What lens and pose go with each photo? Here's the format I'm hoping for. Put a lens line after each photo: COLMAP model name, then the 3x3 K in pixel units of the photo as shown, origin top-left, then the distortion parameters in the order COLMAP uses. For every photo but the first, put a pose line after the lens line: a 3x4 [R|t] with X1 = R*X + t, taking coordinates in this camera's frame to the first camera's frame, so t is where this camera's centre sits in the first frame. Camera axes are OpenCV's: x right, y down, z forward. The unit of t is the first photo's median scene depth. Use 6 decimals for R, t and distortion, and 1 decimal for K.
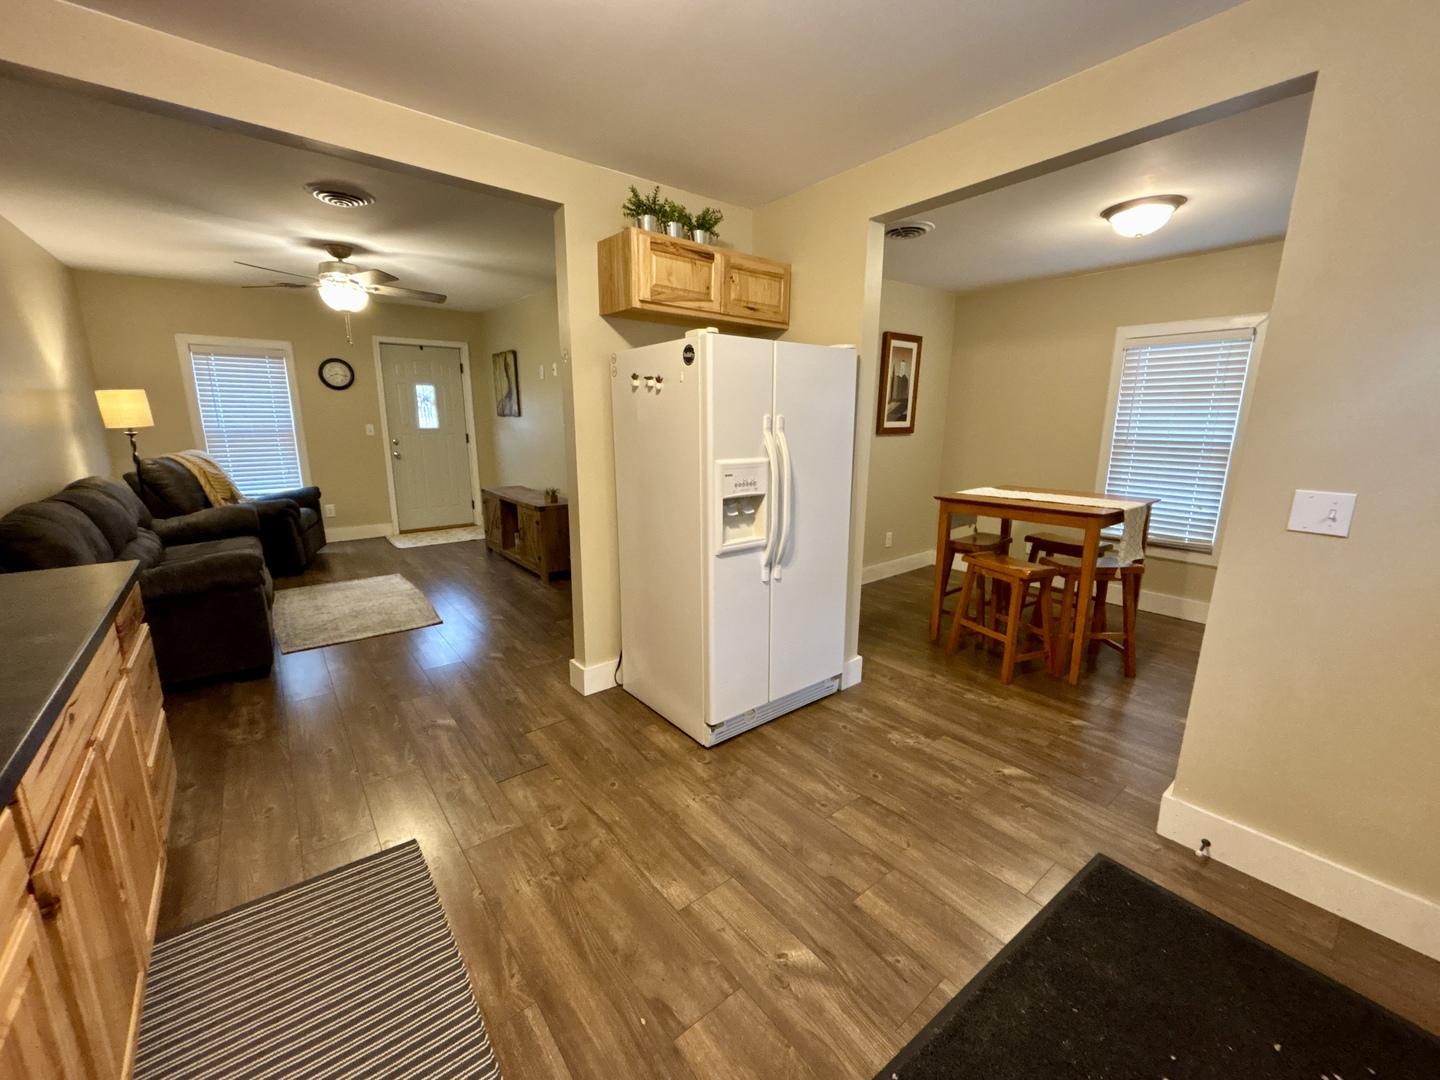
lens RADIAL K [[581.6, 0, 722.6], [0, 581.6, 538.7], [0, 0, 1]] dist [0.000172, -0.000760]
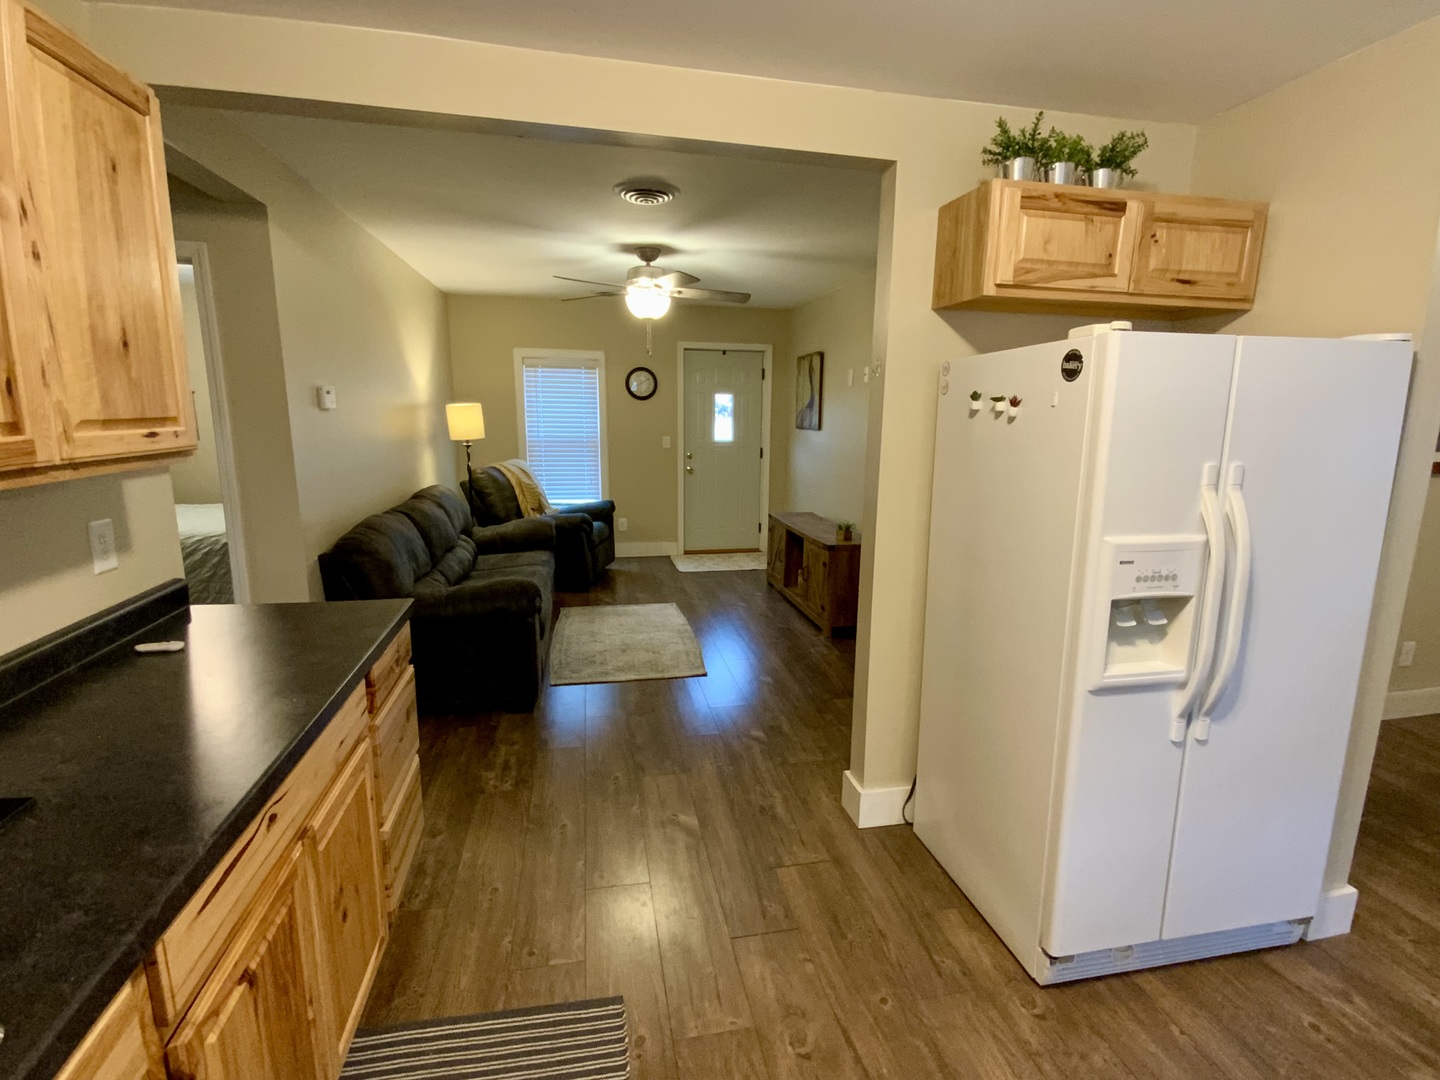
lens RADIAL K [[686.8, 0, 722.3], [0, 686.8, 541.3], [0, 0, 1]] dist [0.010326, -0.009883]
pose [[0.888592, 0.087511, -0.450274, -0.034775], [-0.100820, 0.994889, -0.005606, -0.069924], [0.447482, 0.050378, 0.892873, 0.144845]]
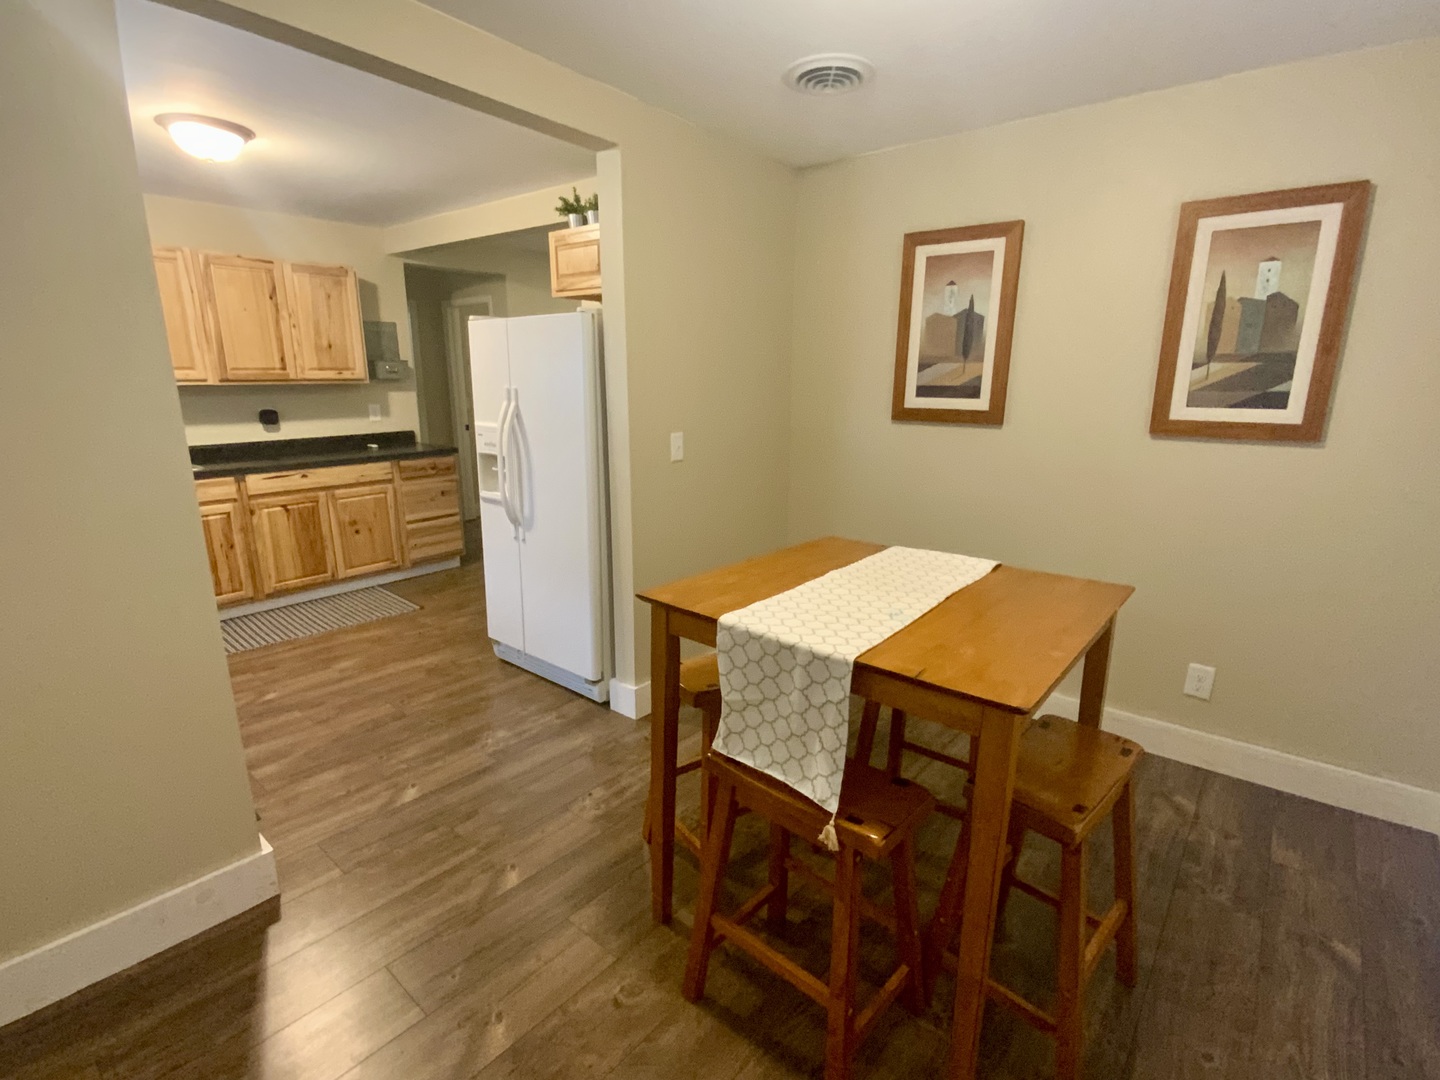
lens RADIAL K [[704.8, 0, 720.0], [0, 704.8, 540.0], [0, 0, 1]] dist [0.003591, -0.010794]
pose [[0.195399, 0.218675, -0.956034, 1.285197], [-0.209706, 0.961594, 0.177086, -0.215946], [0.958041, 0.165884, 0.233752, 0.958364]]
